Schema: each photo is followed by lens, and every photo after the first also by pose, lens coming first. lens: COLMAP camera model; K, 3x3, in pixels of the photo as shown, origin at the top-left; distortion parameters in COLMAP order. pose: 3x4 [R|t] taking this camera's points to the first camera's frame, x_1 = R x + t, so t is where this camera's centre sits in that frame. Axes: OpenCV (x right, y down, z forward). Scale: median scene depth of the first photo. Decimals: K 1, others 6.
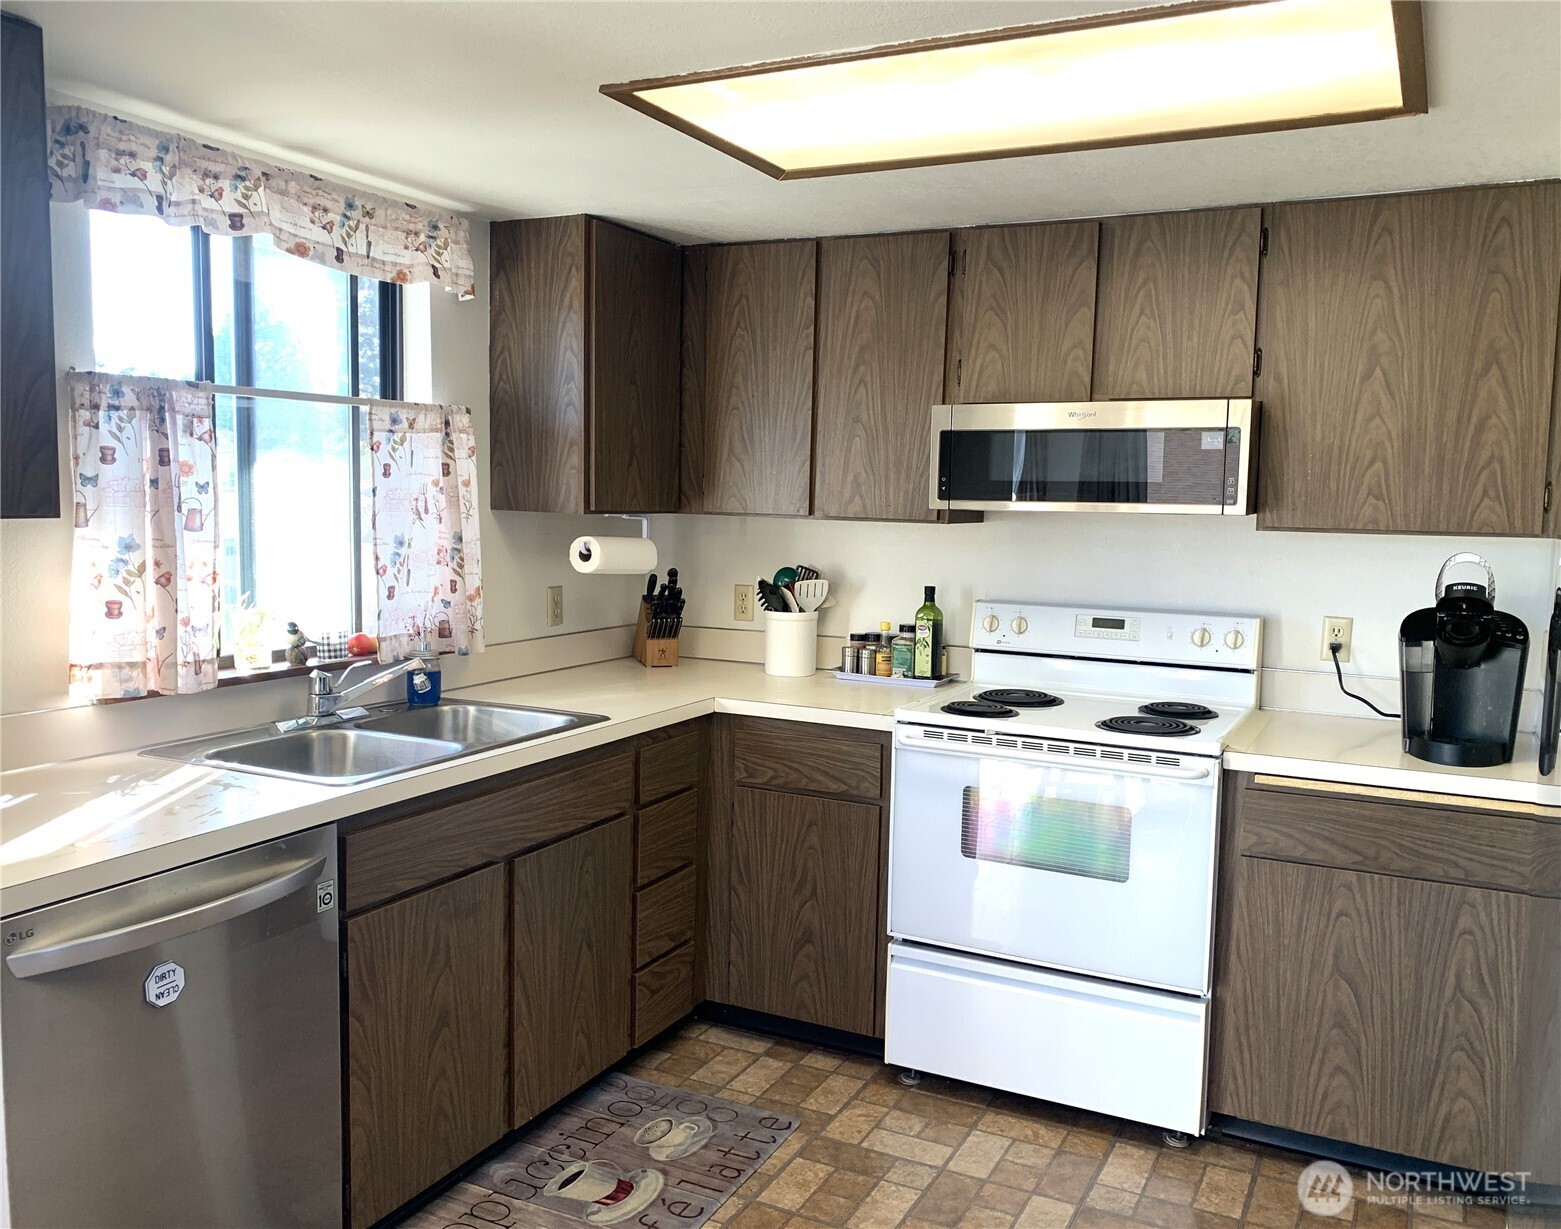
lens RADIAL K [[1290.4, 0, 833.1], [0, 1290.4, 617.0], [0, 0, 1]] dist [0.033106, -0.002858]
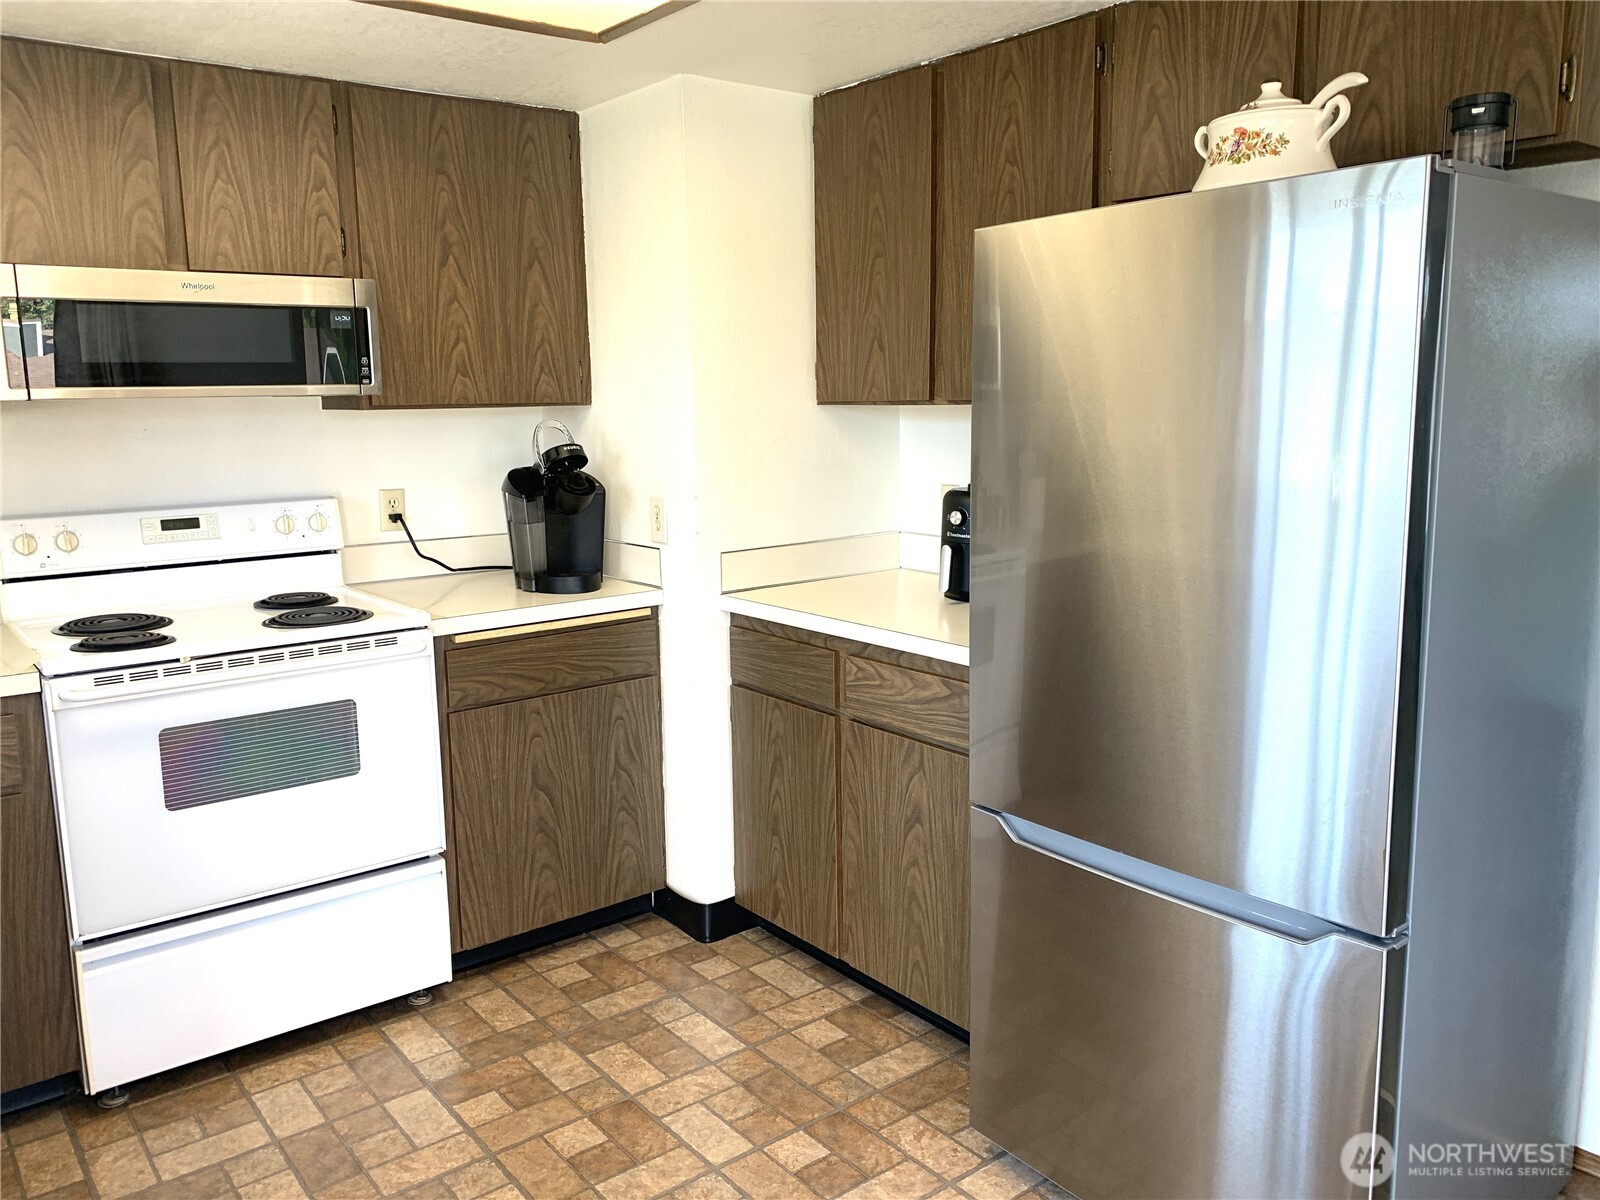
lens RADIAL K [[1223.8, 0, 789.6], [0, 1223.8, 587.1], [0, 0, 1]] dist [0.029898, -0.026936]
pose [[0.451715, -0.174652, 0.874900, -0.414262], [0.112763, 0.983964, 0.138203, -0.026444], [-0.885007, 0.036228, 0.464165, 0.268681]]
